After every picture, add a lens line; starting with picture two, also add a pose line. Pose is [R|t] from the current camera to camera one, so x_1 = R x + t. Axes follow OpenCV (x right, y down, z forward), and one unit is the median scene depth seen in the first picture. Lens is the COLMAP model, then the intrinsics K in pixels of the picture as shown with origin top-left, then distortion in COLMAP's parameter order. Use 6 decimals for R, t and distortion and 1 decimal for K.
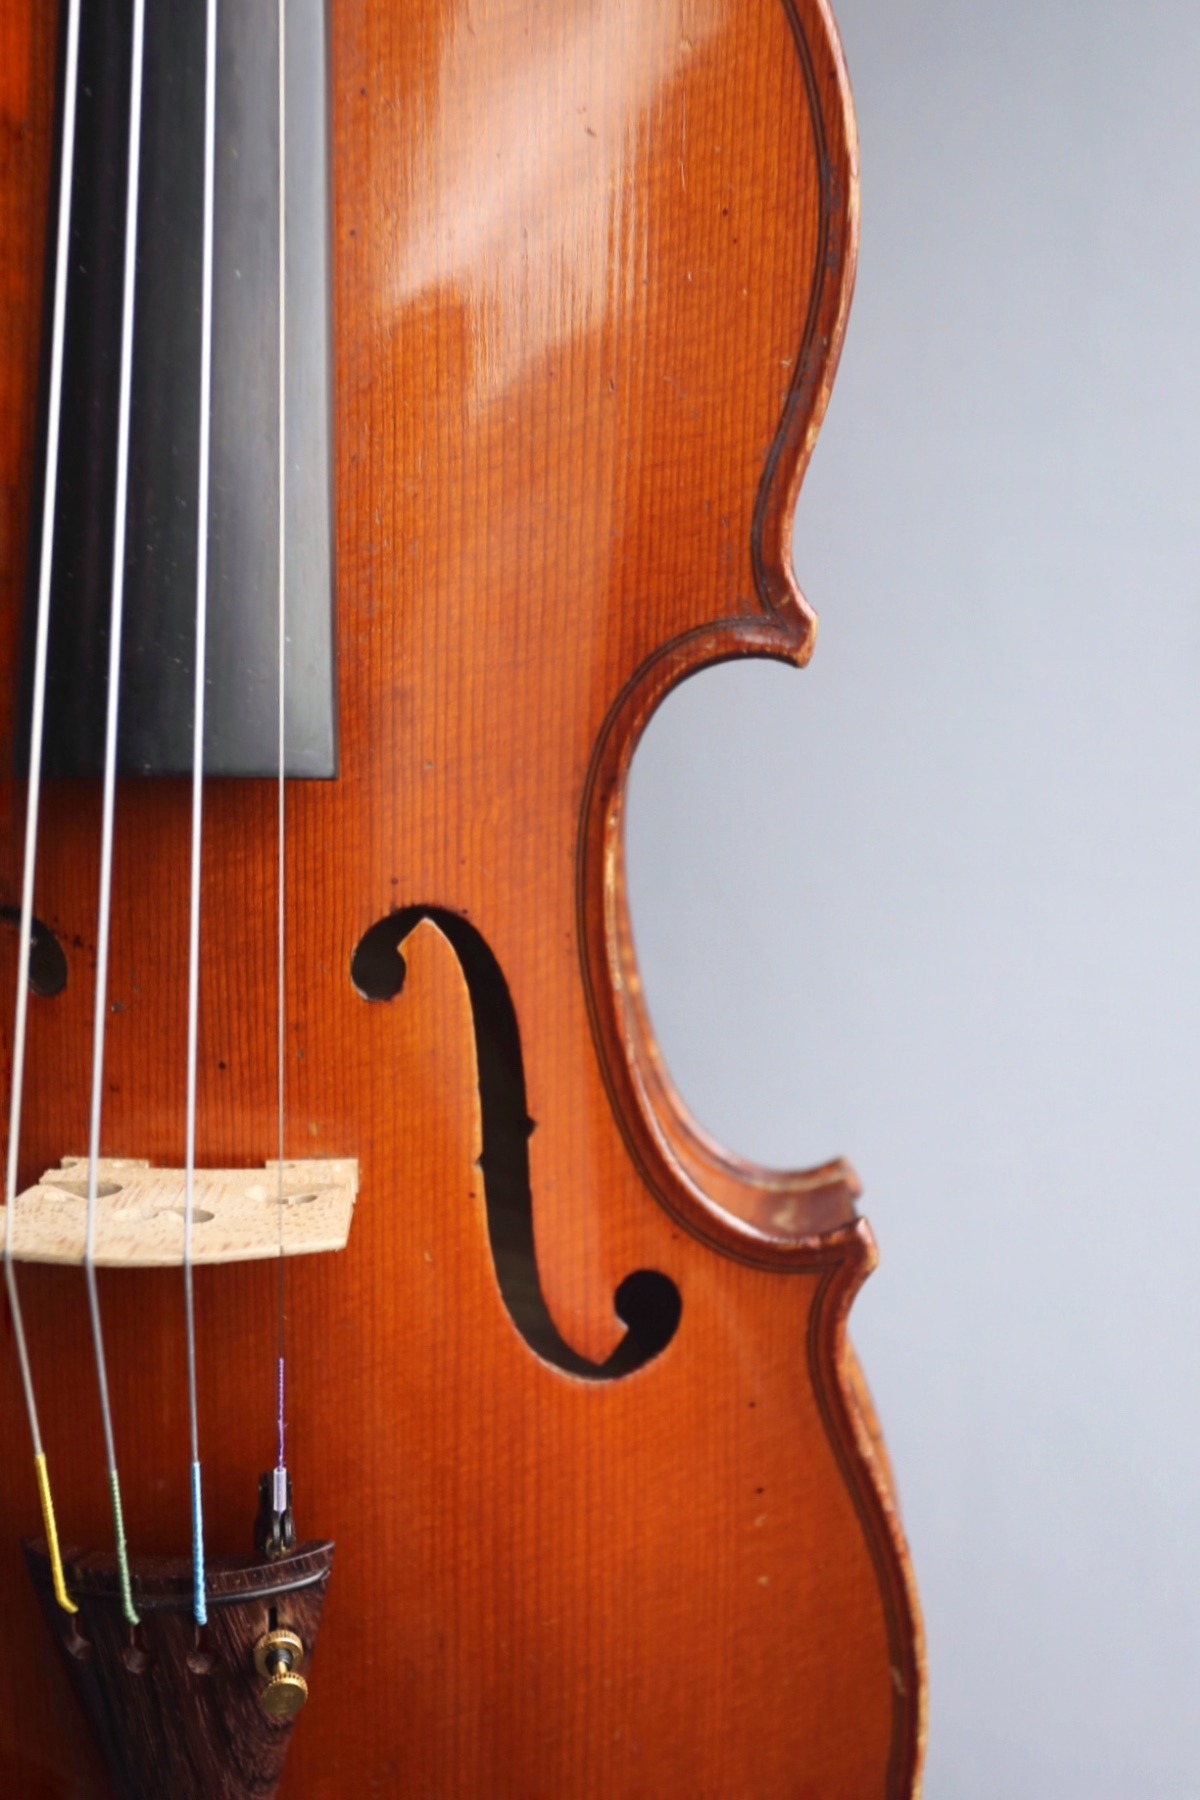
lens RADIAL K [[2205.6, 0, 600.0], [0, 2205.6, 900.0], [0, 0, 1]] dist [0.013160, 0.024179]
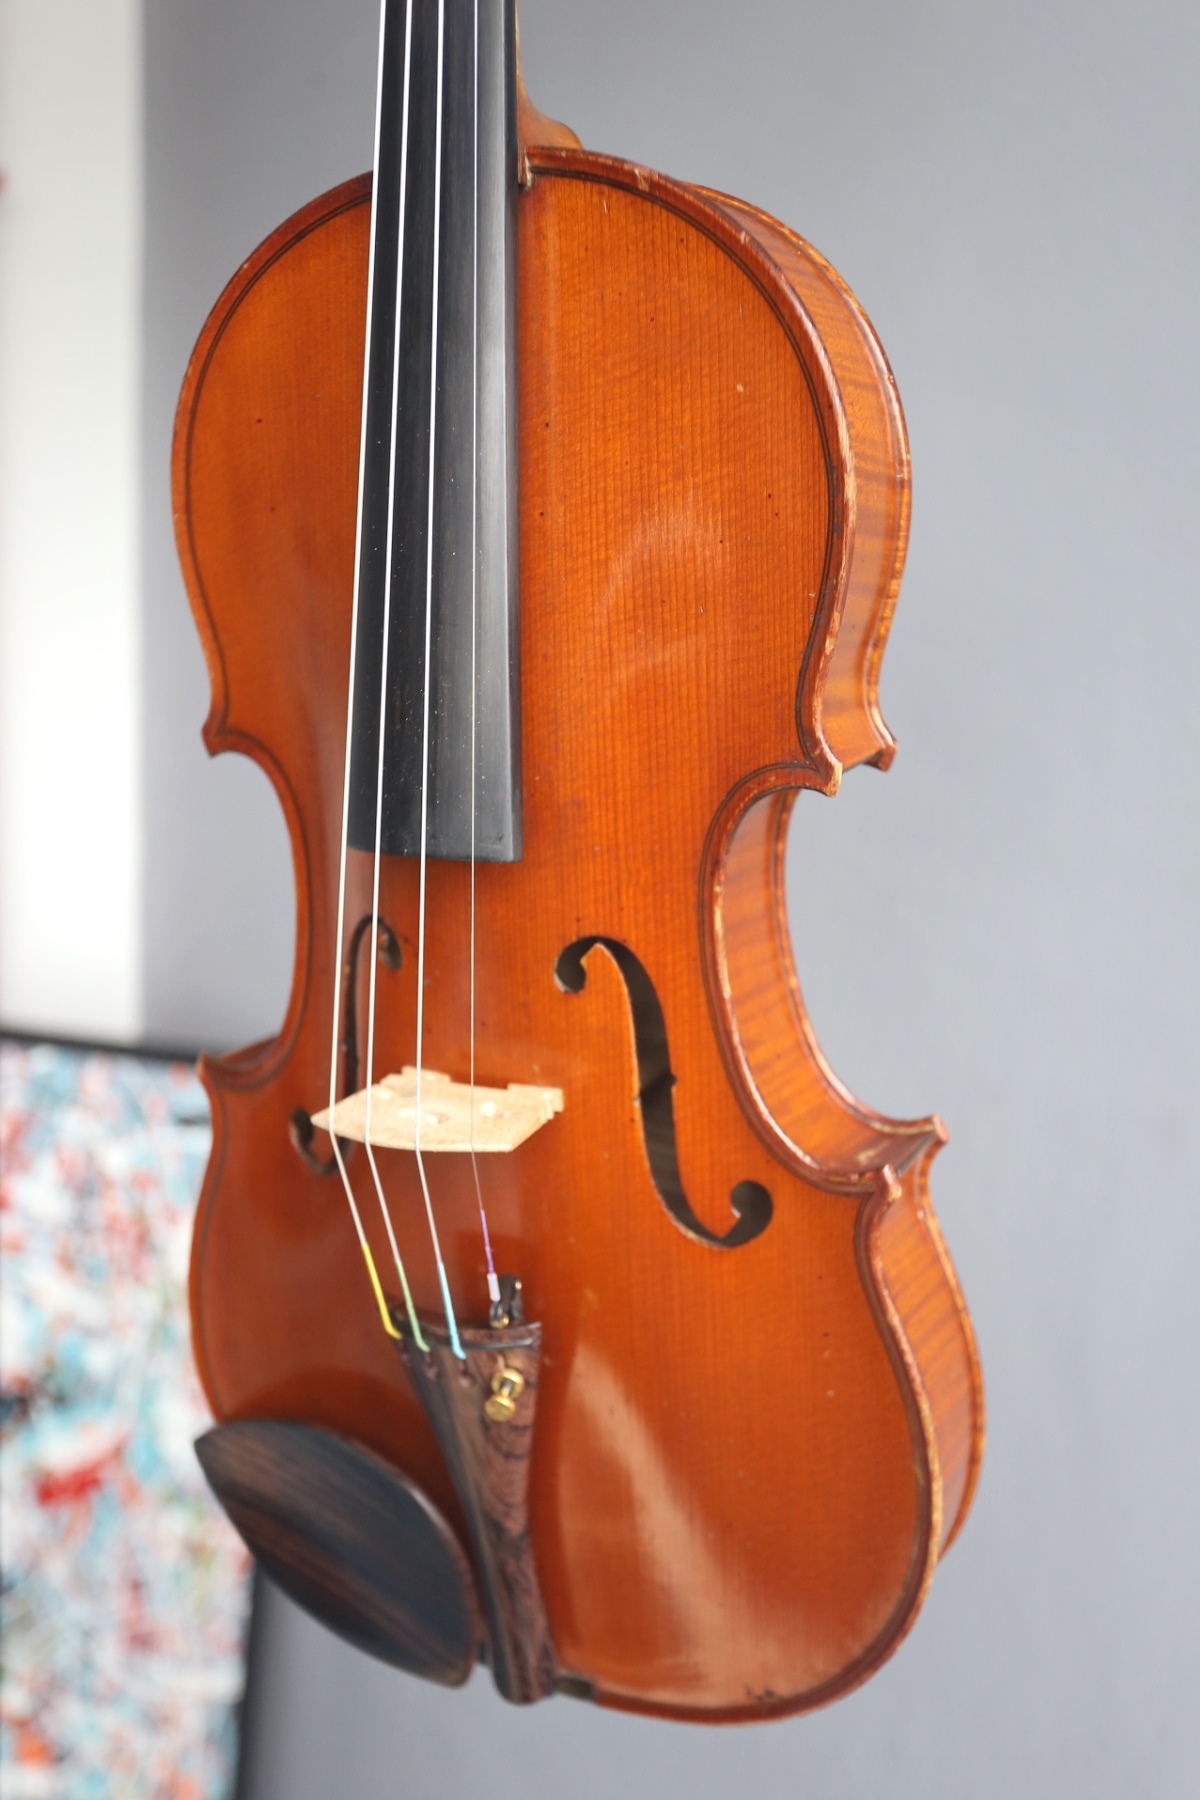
lens RADIAL K [[1809.0, 0, 600.0], [0, 1809.0, 900.0], [0, 0, 1]] dist [-0.013772, -0.005686]
pose [[0.915589, 0.069410, -0.396080, 0.428596], [-0.036304, 0.995236, 0.090488, -0.139264], [0.400474, -0.068470, 0.913746, -0.165054]]
